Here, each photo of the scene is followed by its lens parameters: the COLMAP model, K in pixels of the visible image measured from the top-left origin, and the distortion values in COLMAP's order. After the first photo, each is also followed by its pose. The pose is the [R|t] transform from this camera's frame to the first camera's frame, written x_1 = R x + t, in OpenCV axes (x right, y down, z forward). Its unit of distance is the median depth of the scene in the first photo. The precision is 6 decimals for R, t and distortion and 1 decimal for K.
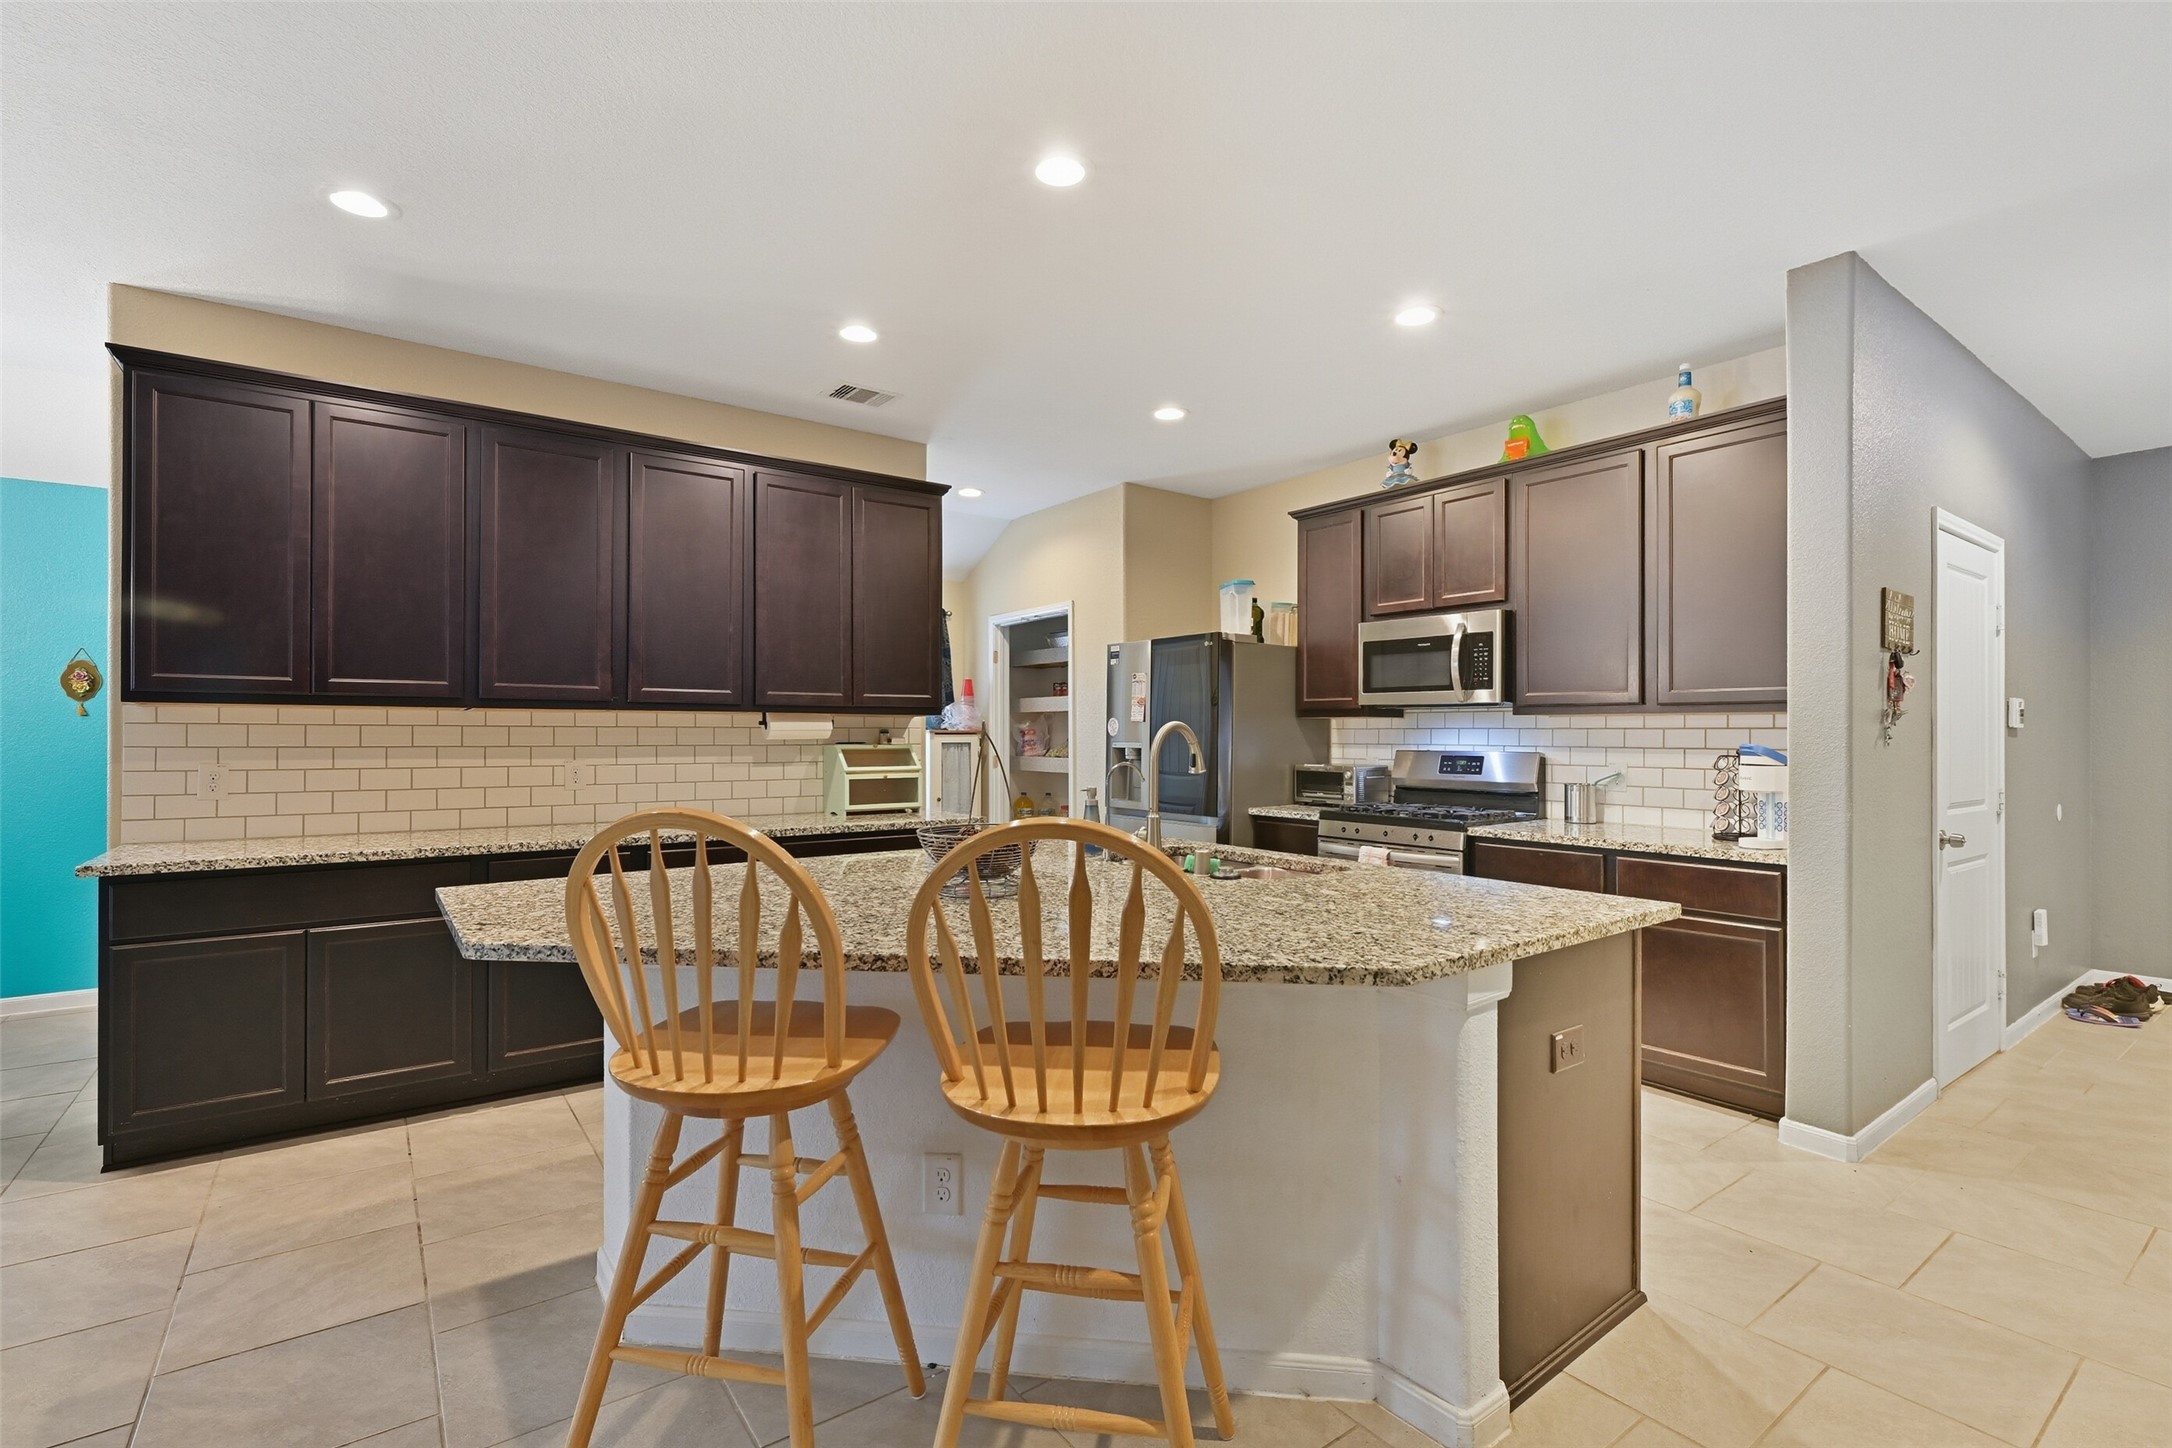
lens RADIAL K [[986.8, 0, 1140.0], [0, 986.8, 730.0], [0, 0, 1]] dist [0.003452, 0.000449]
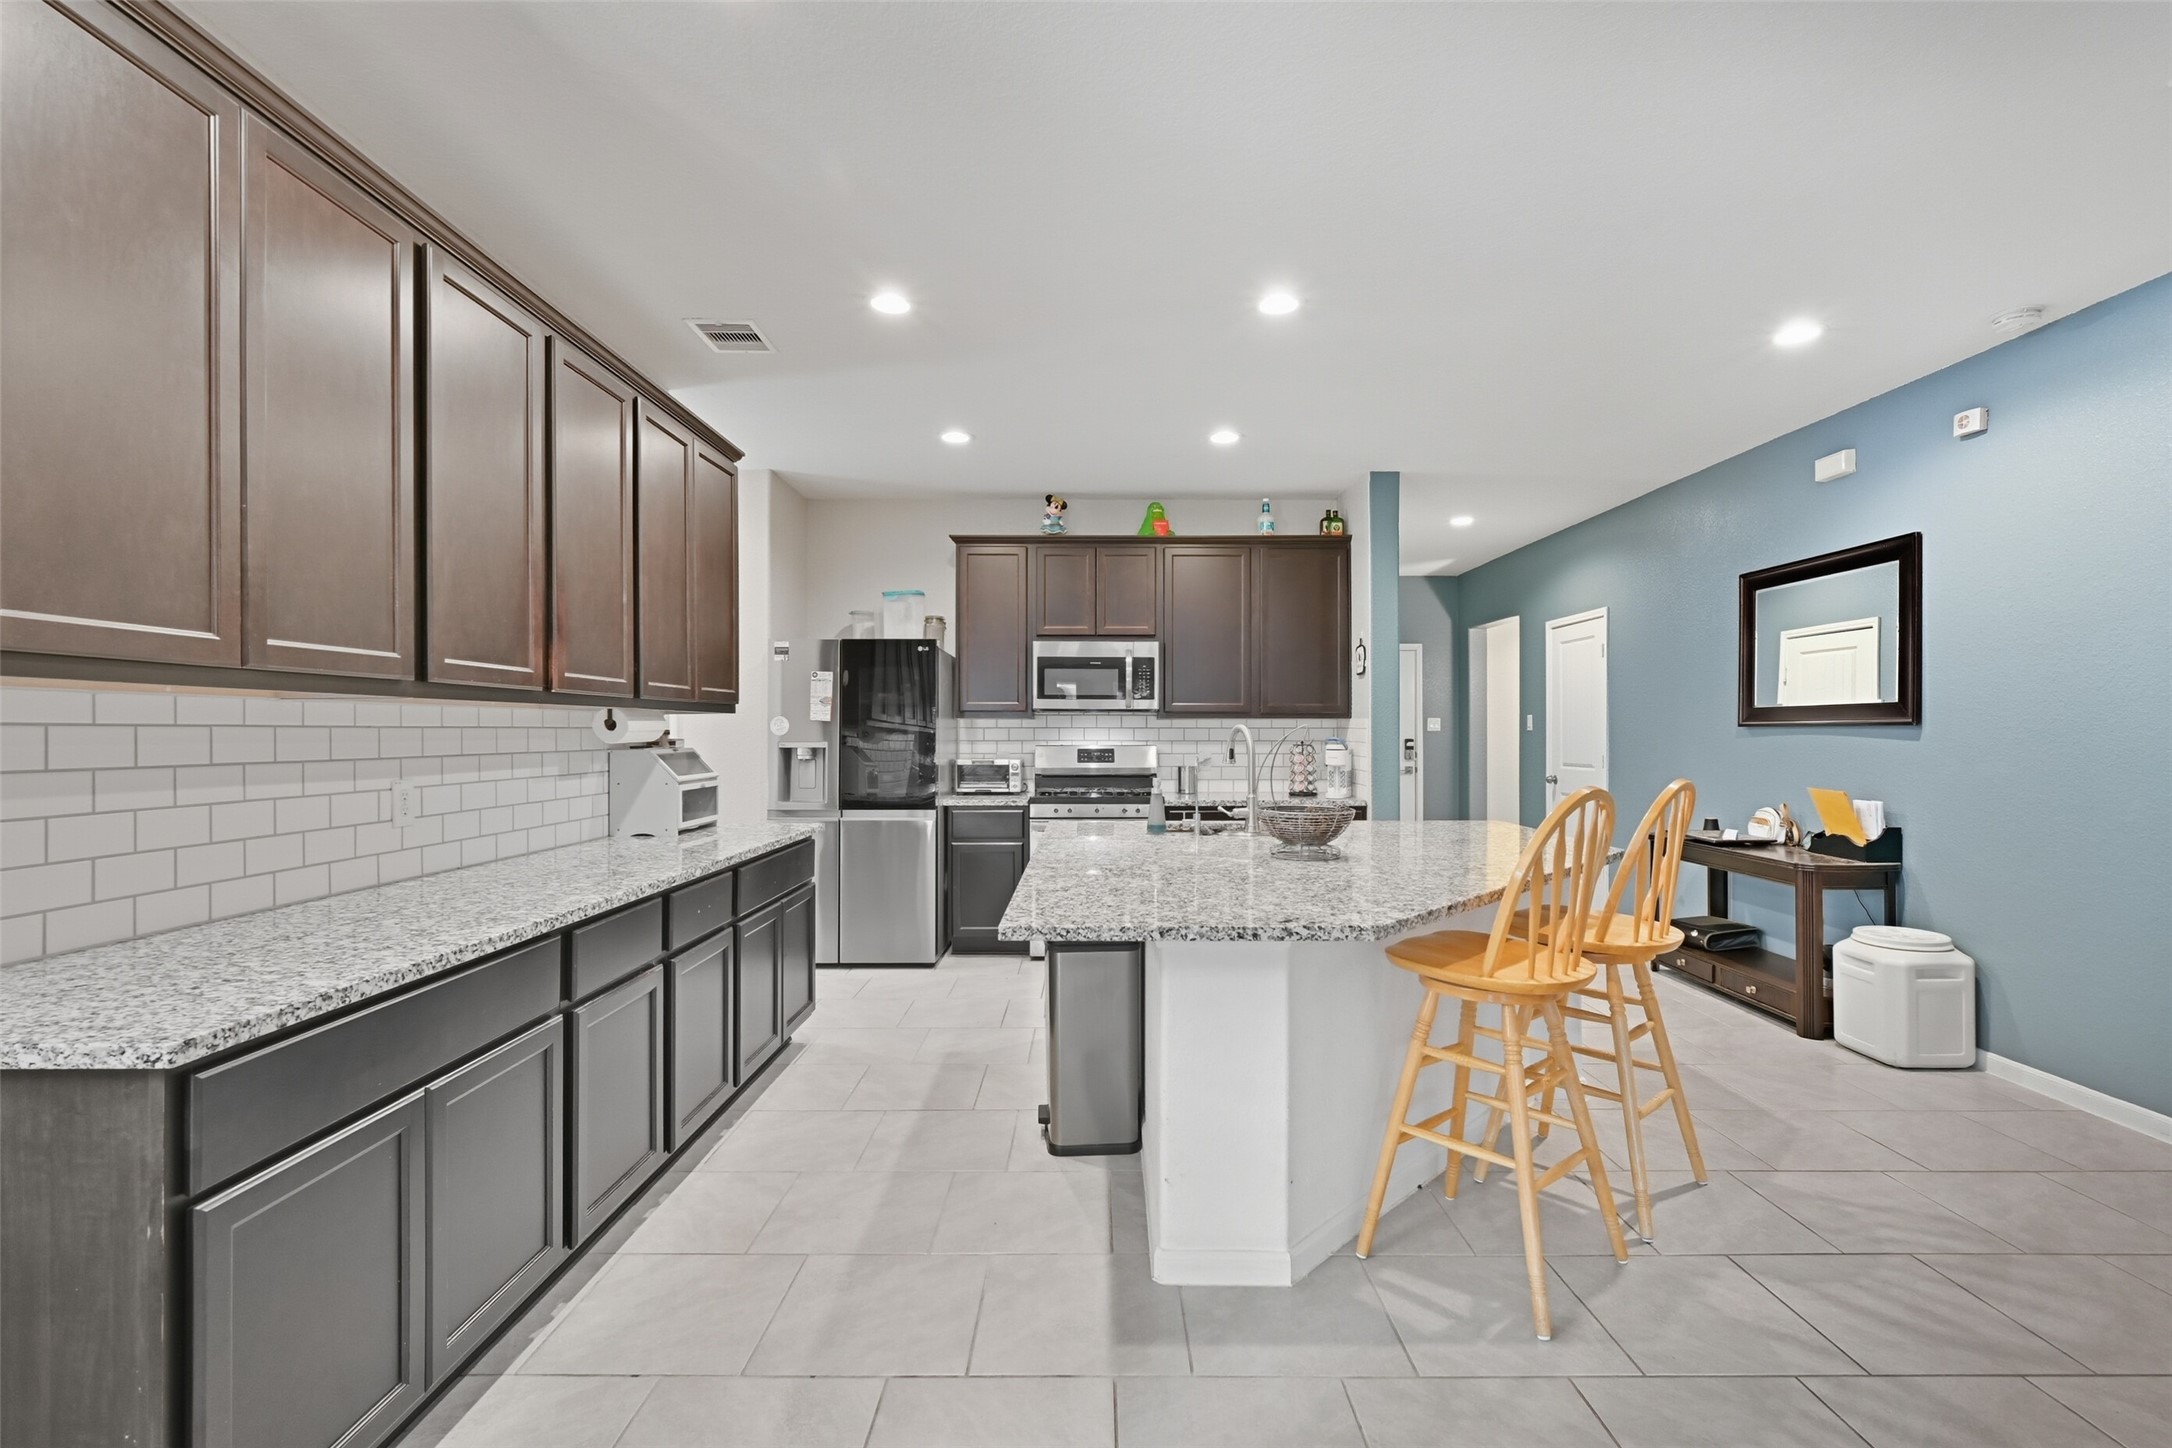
lens RADIAL K [[938.0, 0, 1110.4], [0, 938.0, 731.1], [0, 0, 1]] dist [0.000220, 0.000008]
pose [[0.607156, -0.002490, 0.794579, -0.698415], [-0.001285, 0.999991, 0.004116, -0.002893], [-0.794582, -0.003520, 0.607147, 0.248106]]
